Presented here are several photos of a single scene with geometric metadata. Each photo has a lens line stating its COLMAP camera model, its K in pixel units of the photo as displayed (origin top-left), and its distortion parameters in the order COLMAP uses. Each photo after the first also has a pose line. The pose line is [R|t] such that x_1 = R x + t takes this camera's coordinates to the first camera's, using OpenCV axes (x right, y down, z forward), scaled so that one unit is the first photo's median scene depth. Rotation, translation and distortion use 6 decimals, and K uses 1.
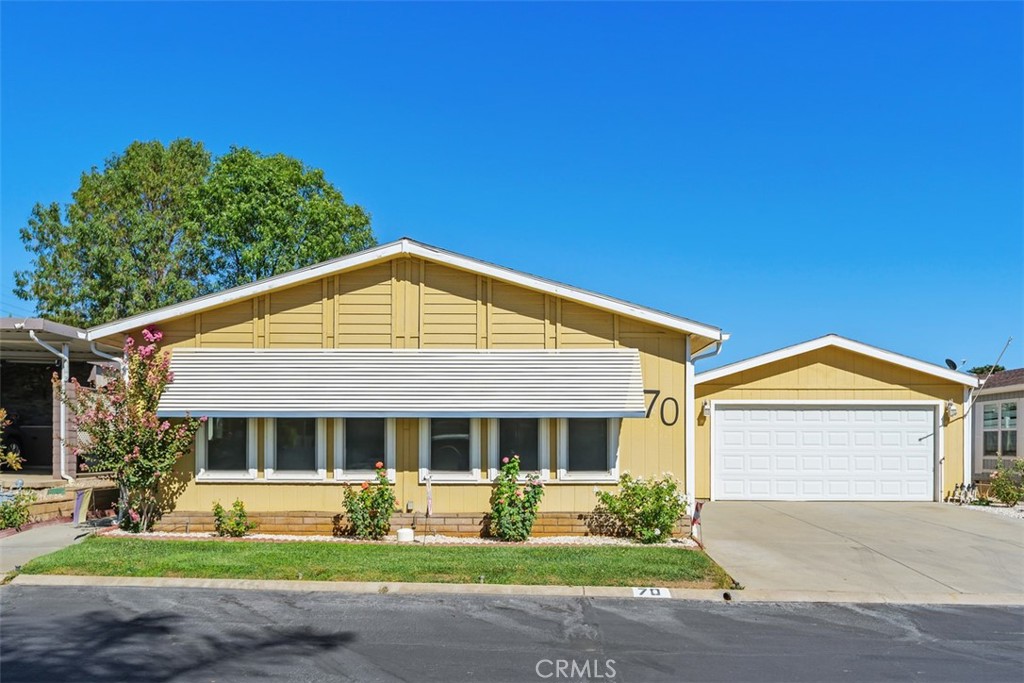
lens RADIAL K [[834.1, 0, 512.0], [0, 834.1, 343.1], [0, 0, 1]] dist [-0.001279, -0.002616]
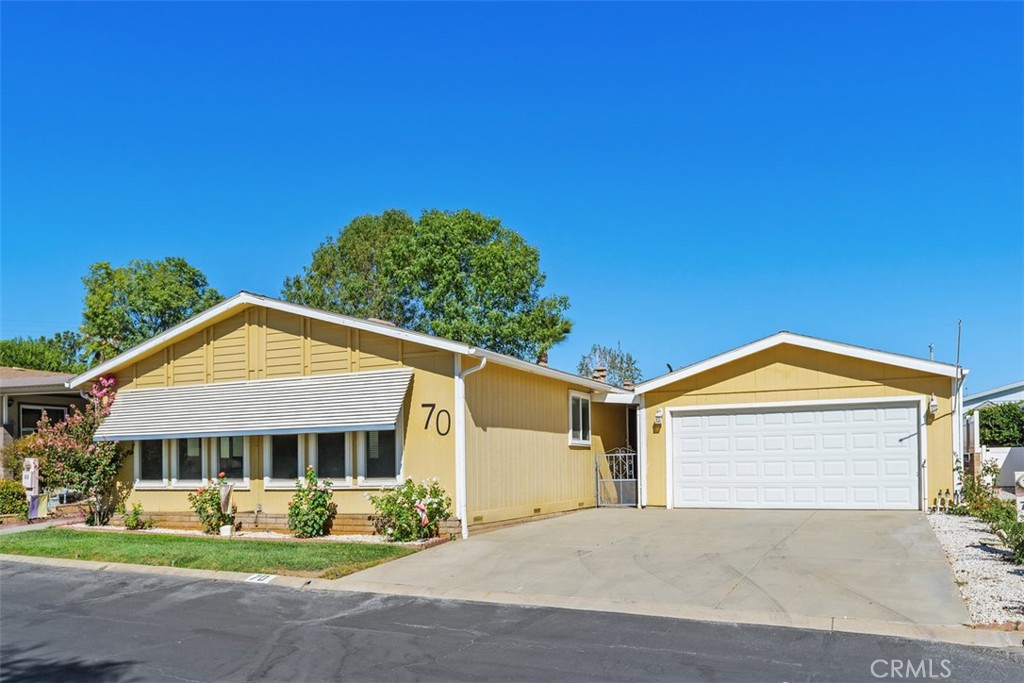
lens RADIAL K [[788.7, 0, 512.2], [0, 788.7, 339.9], [0, 0, 1]] dist [-0.004908, 0.005445]
pose [[0.911053, -0.081690, -0.404114, 0.700302], [0.068991, 0.996560, -0.045913, 0.027825], [0.406475, 0.013948, 0.913555, 0.087812]]
